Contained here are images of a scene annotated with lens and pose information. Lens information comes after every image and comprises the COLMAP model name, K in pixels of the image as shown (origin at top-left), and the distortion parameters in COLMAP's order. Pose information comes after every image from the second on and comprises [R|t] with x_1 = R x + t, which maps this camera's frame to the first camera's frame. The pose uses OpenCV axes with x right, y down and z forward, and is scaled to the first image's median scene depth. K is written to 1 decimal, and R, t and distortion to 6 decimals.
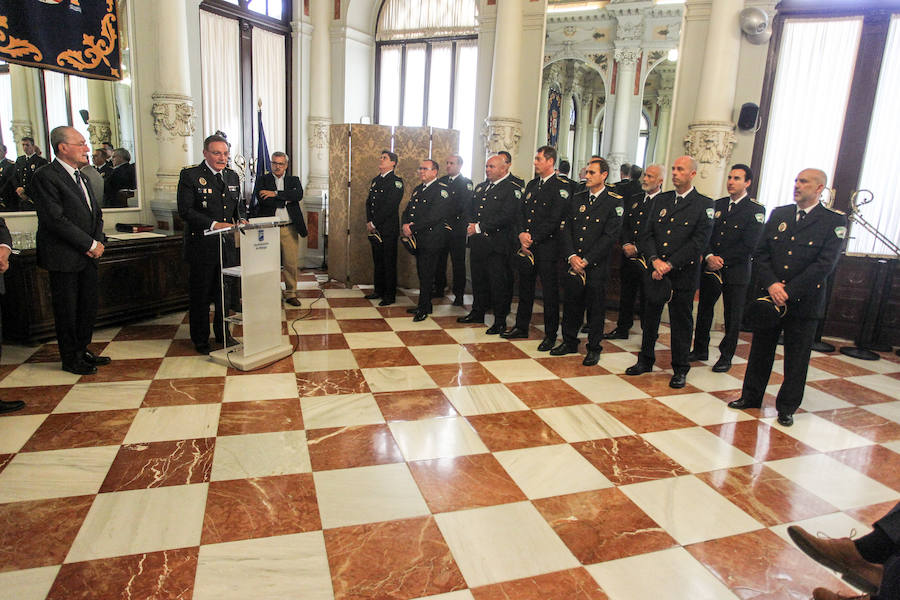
lens RADIAL K [[579.6, 0, 450.0], [0, 579.6, 300.0], [0, 0, 1]] dist [-0.003903, 0.004587]
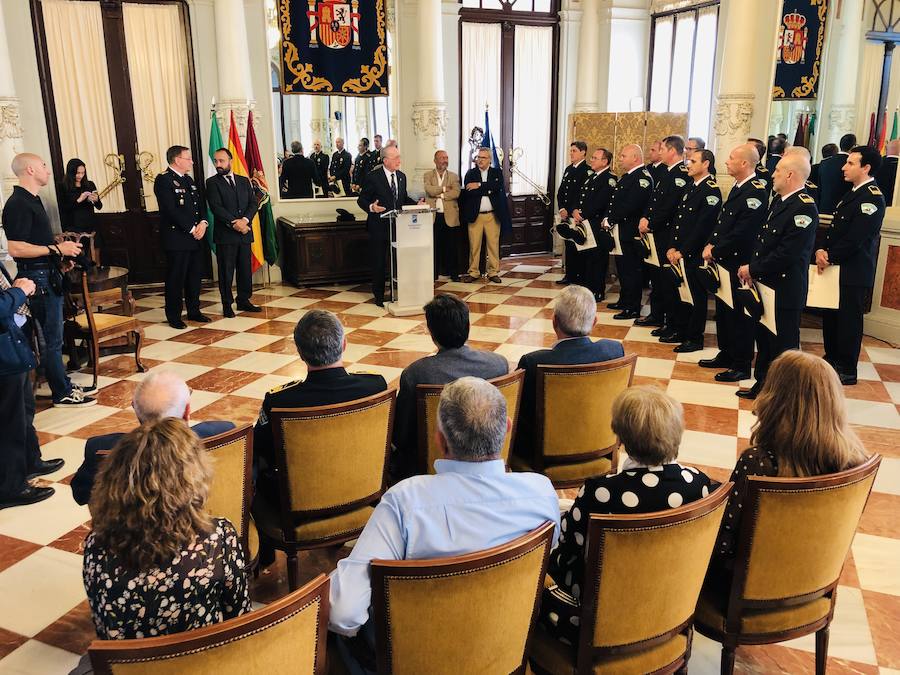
lens RADIAL K [[796.3, 0, 450.0], [0, 796.3, 337.5], [0, 0, 1]] dist [0.056784, 0.000470]
pose [[0.775329, 0.113513, -0.621272, 0.640921], [-0.099985, 0.993371, 0.056721, 0.035294], [0.623592, 0.018141, 0.781539, -0.267319]]
